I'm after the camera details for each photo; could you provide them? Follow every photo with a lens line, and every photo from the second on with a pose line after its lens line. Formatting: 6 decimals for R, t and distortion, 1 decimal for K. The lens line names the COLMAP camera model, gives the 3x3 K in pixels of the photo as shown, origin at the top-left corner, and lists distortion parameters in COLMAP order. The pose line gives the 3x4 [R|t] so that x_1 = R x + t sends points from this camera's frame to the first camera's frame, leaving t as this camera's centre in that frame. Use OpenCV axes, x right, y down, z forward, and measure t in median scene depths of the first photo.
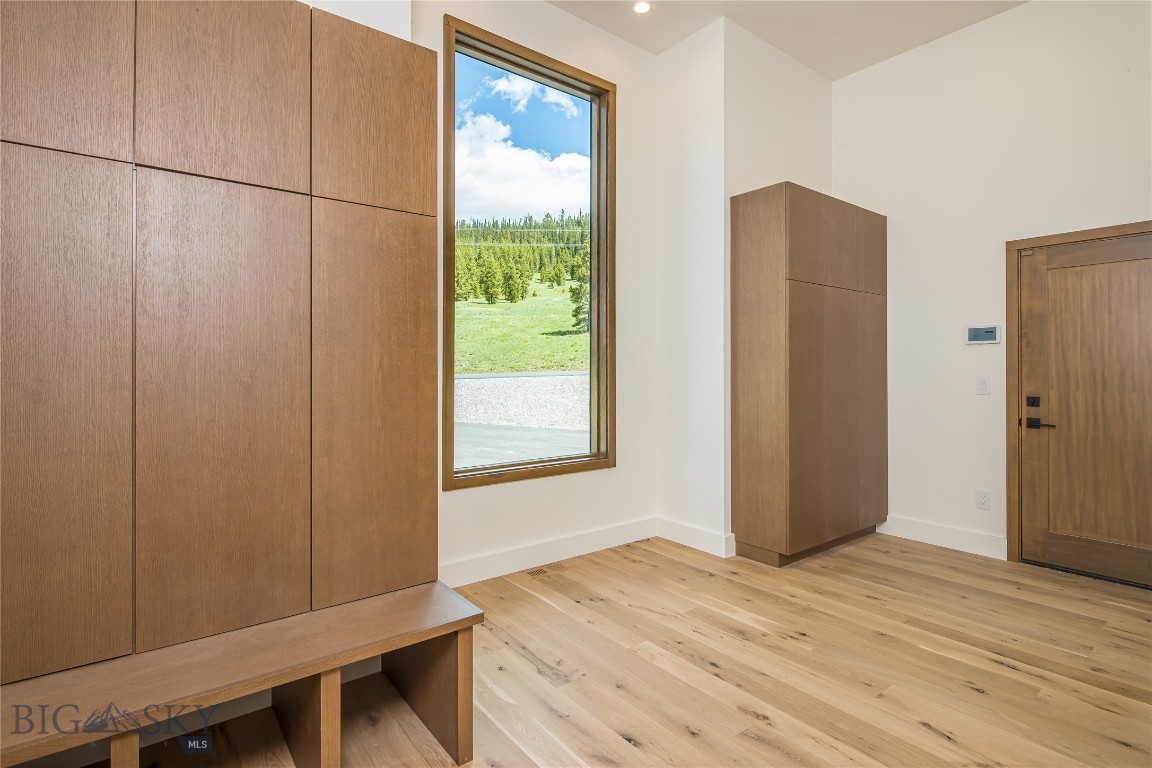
lens RADIAL K [[558.9, 0, 576.5], [0, 558.9, 378.3], [0, 0, 1]] dist [0.004973, -0.005739]
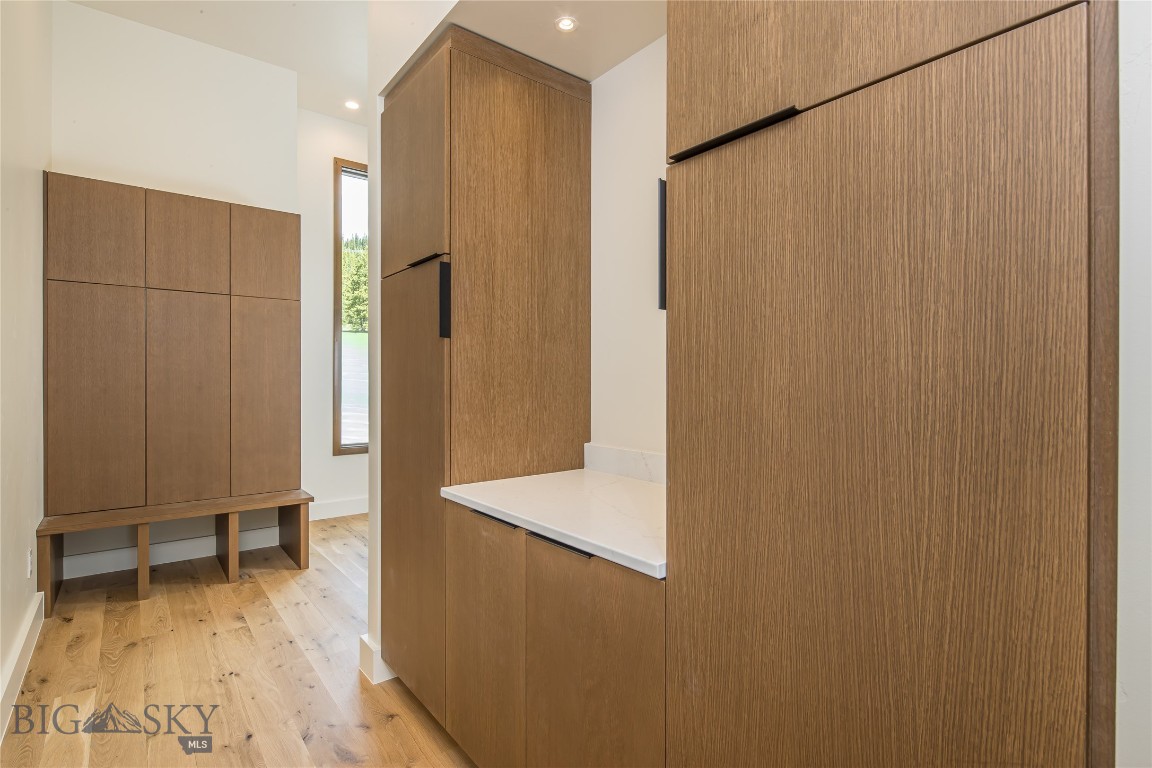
lens RADIAL K [[558.9, 0, 574.7], [0, 558.9, 384.7], [0, 0, 1]] dist [0.004973, -0.005739]
pose [[0.999988, -0.004569, 0.001607, 0.804823], [0.004574, 0.999985, -0.003072, 0.016142], [-0.001593, 0.003079, 0.999994, -1.084744]]
